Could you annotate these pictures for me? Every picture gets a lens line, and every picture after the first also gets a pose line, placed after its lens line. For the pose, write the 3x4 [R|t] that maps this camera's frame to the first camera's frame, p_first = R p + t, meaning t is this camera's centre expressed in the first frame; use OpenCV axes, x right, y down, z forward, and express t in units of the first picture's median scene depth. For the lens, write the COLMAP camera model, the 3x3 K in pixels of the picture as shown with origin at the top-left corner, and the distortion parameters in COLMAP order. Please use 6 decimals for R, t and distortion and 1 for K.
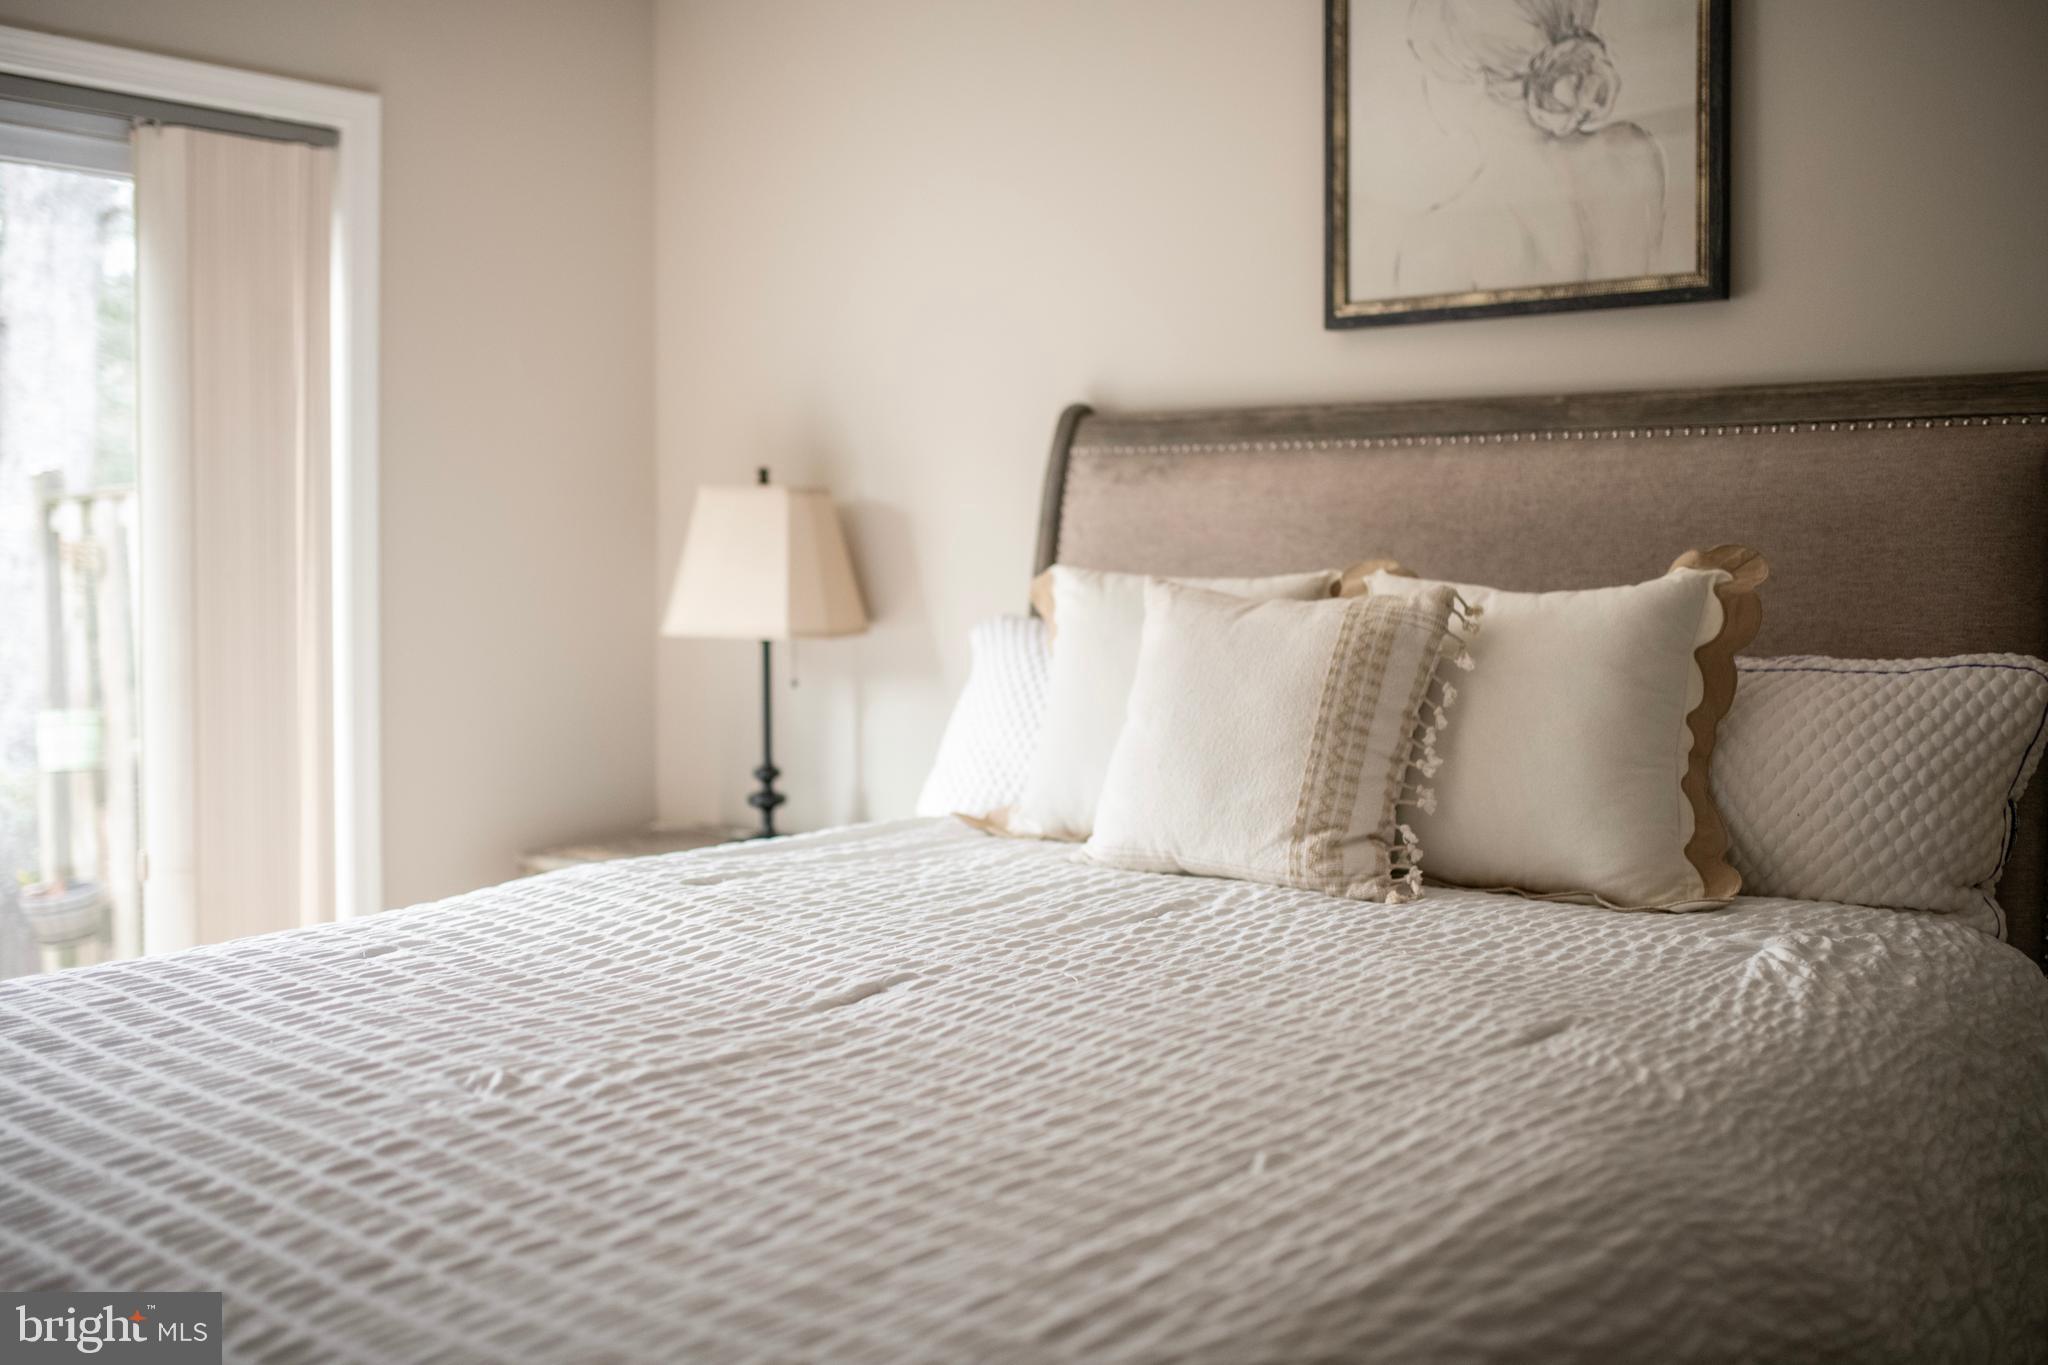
lens RADIAL K [[1982.2, 0, 1023.8], [0, 1982.2, 640.2], [0, 0, 1]] dist [-0.057634, 0.005162]
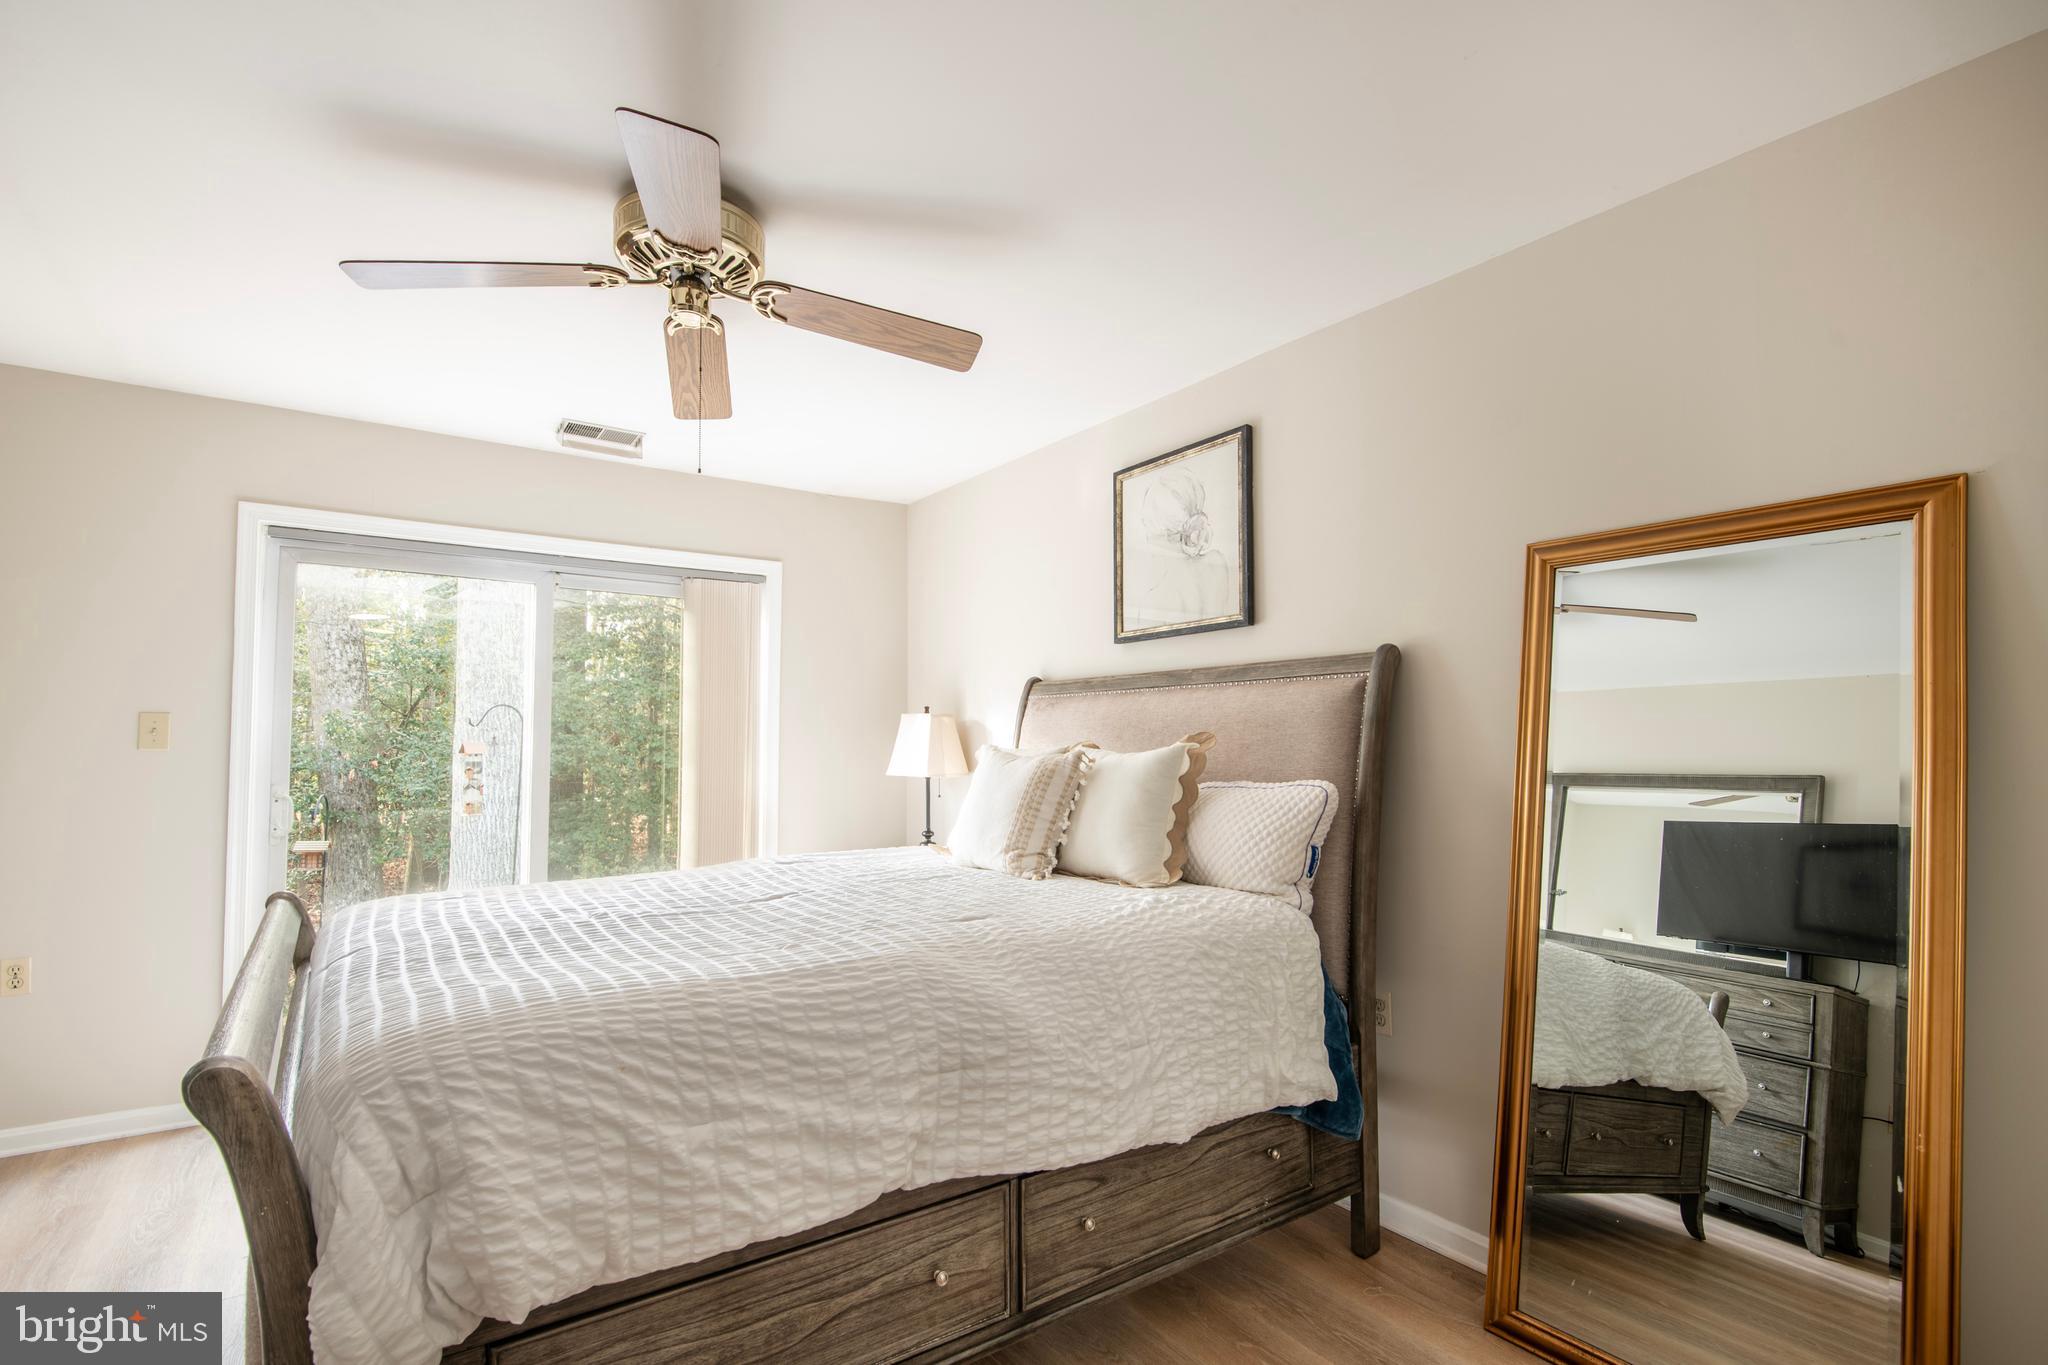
lens RADIAL K [[966.0, 0, 1023.1], [0, 966.0, 716.7], [0, 0, 1]] dist [0.045779, -0.044007]
pose [[0.962470, -0.010725, -0.271174, 0.478506], [-0.010207, 0.997081, -0.075663, 0.021621], [0.271194, 0.075591, 0.959552, -0.155260]]
